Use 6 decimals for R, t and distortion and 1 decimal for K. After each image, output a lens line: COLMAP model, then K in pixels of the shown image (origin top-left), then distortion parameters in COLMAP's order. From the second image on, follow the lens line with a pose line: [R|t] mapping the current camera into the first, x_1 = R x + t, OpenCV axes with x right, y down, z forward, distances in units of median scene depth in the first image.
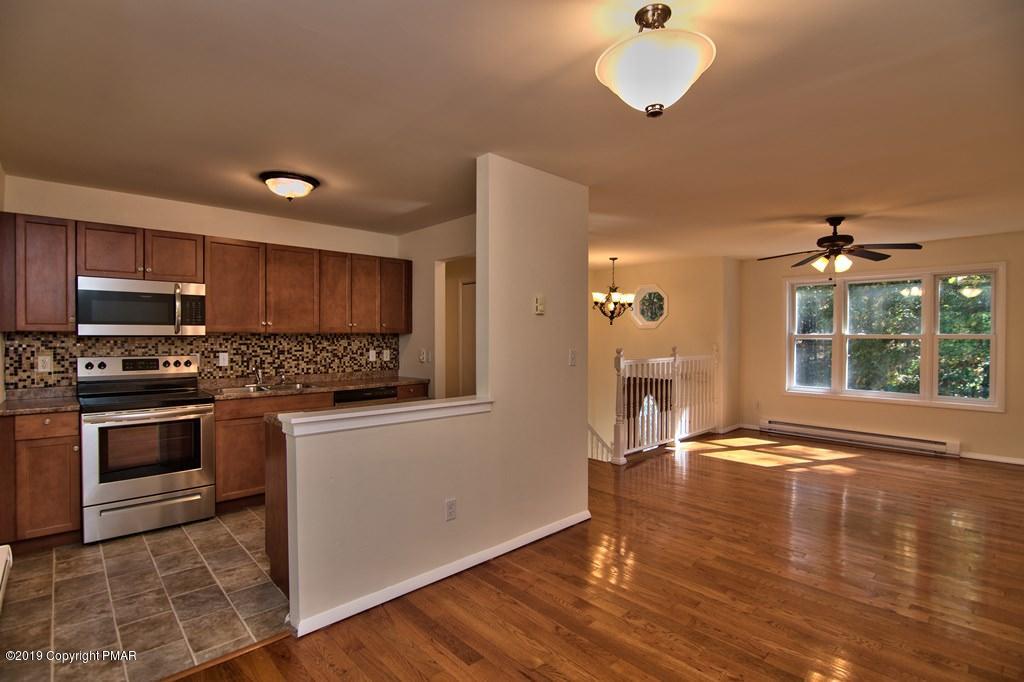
lens RADIAL K [[493.7, 0, 511.8], [0, 493.7, 338.5], [0, 0, 1]] dist [-0.001470, -0.013484]
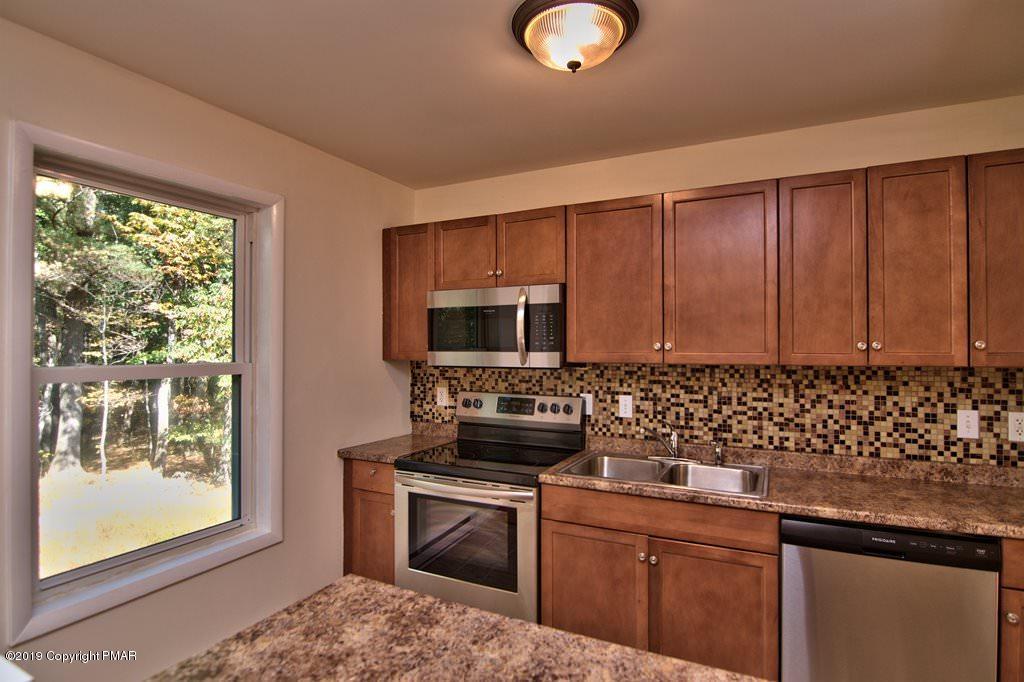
lens RADIAL K [[531.0, 0, 512.0], [0, 531.0, 341.0], [0, 0, 1]] dist [-0.015352, -0.000807]
pose [[0.340388, -0.013283, -0.940191, -0.021047], [-0.006111, 0.999848, -0.016338, -0.022531], [0.940265, 0.011307, 0.340255, 0.567112]]
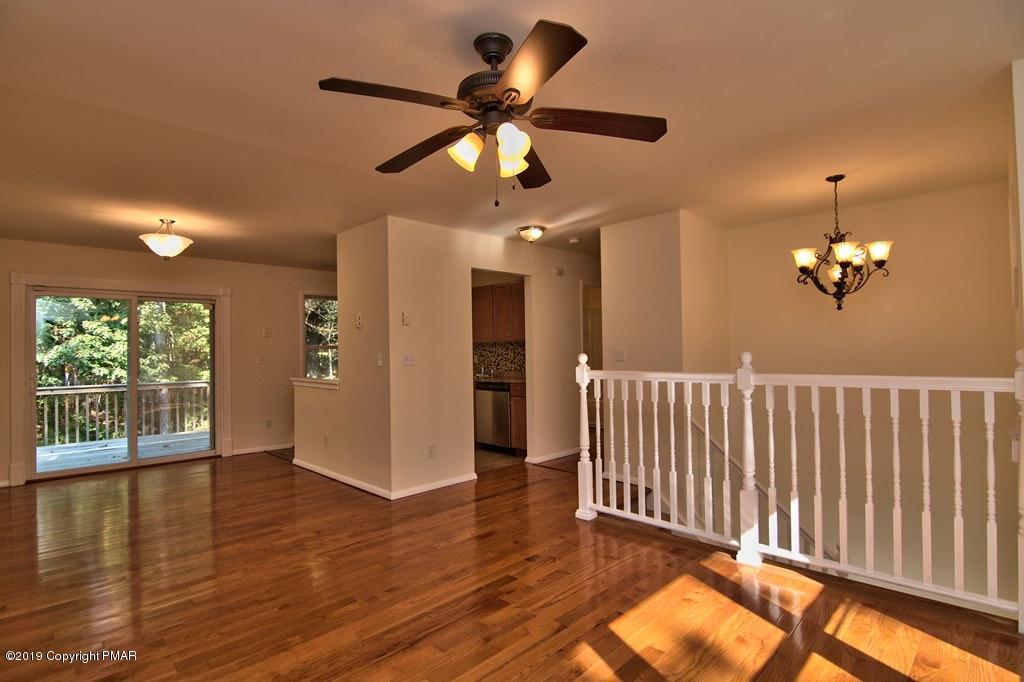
lens RADIAL K [[504.6, 0, 507.3], [0, 504.6, 339.7], [0, 0, 1]] dist [-0.013329, -0.000157]
pose [[0.020986, -0.023076, -0.999513, 1.007530], [0.010777, 0.999681, -0.022854, 0.015192], [0.999722, -0.010292, 0.021228, 0.937411]]
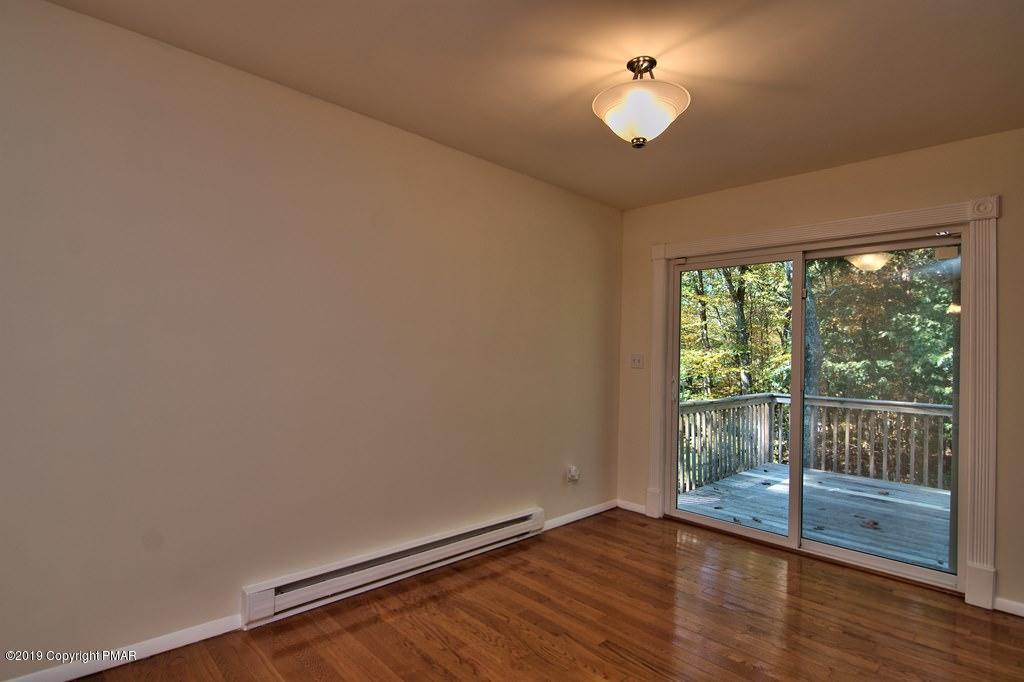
lens RADIAL K [[530.1, 0, 512.0], [0, 530.1, 341.0], [0, 0, 1]] dist [-0.004067, -0.002913]
pose [[-0.999408, -0.027735, -0.020354, 0.214804], [-0.027349, 0.999445, -0.019015, 0.021046], [0.020870, -0.018447, -0.999612, 0.796322]]
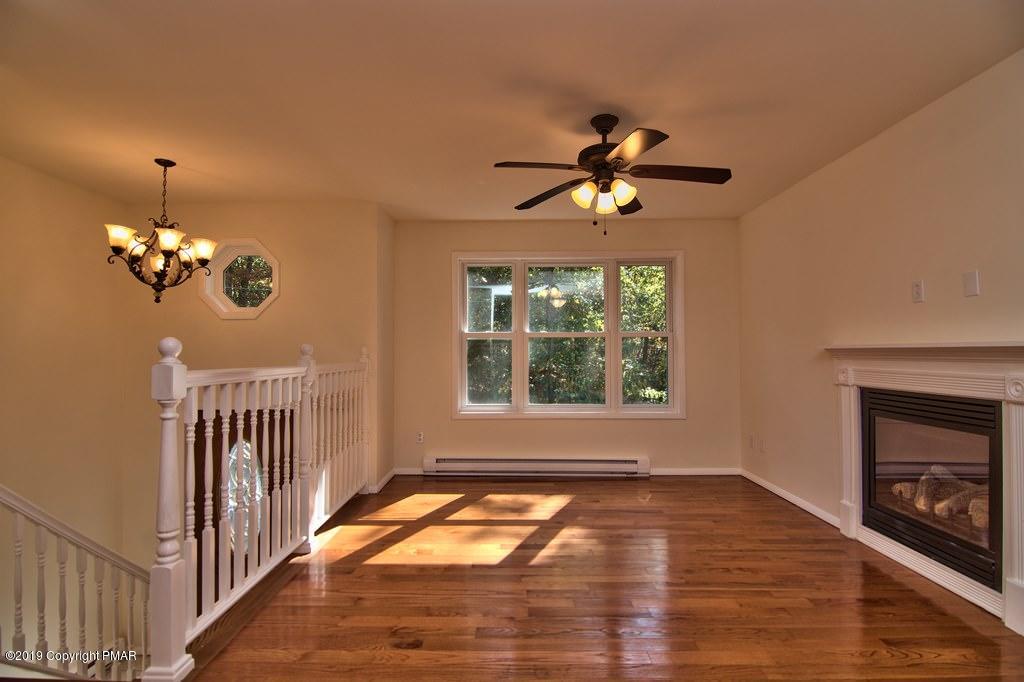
lens RADIAL K [[493.7, 0, 511.8], [0, 493.7, 338.5], [0, 0, 1]] dist [-0.001470, -0.013484]
pose [[0.695724, 0.018431, 0.718073, 0.146528], [0.008308, 0.999397, -0.033700, 0.035048], [-0.718262, 0.029412, 0.695151, 0.632210]]
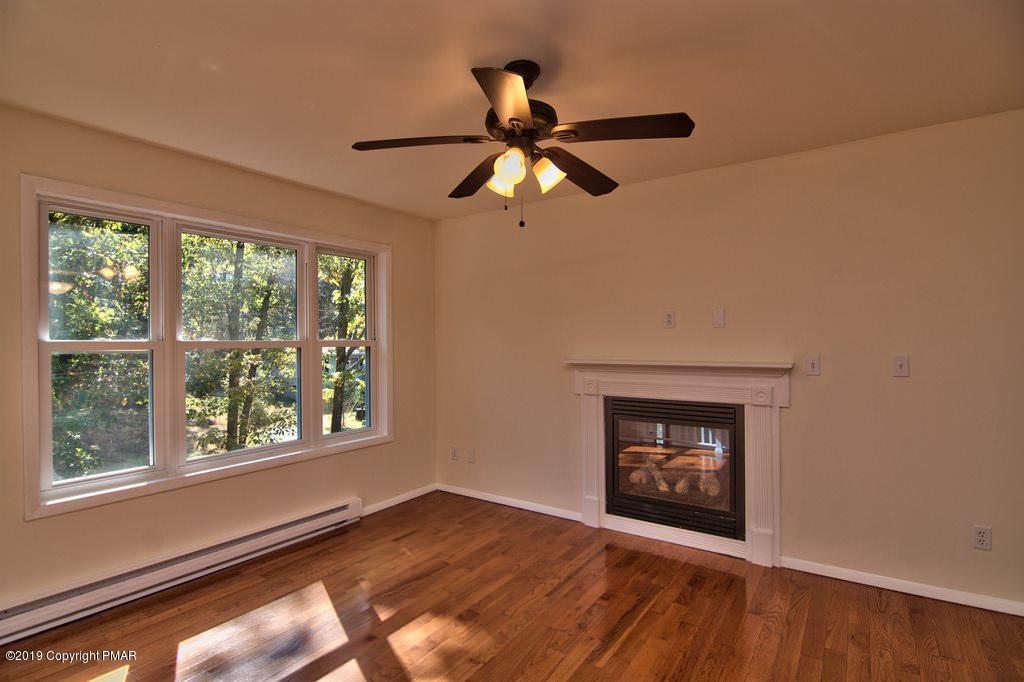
lens RADIAL K [[493.7, 0, 511.8], [0, 493.7, 338.5], [0, 0, 1]] dist [-0.001470, -0.013484]
pose [[-0.206845, 0.005299, 0.978359, 0.217313], [0.015749, 0.999874, -0.002085, -0.006469], [-0.978247, 0.014977, -0.206902, 1.035344]]
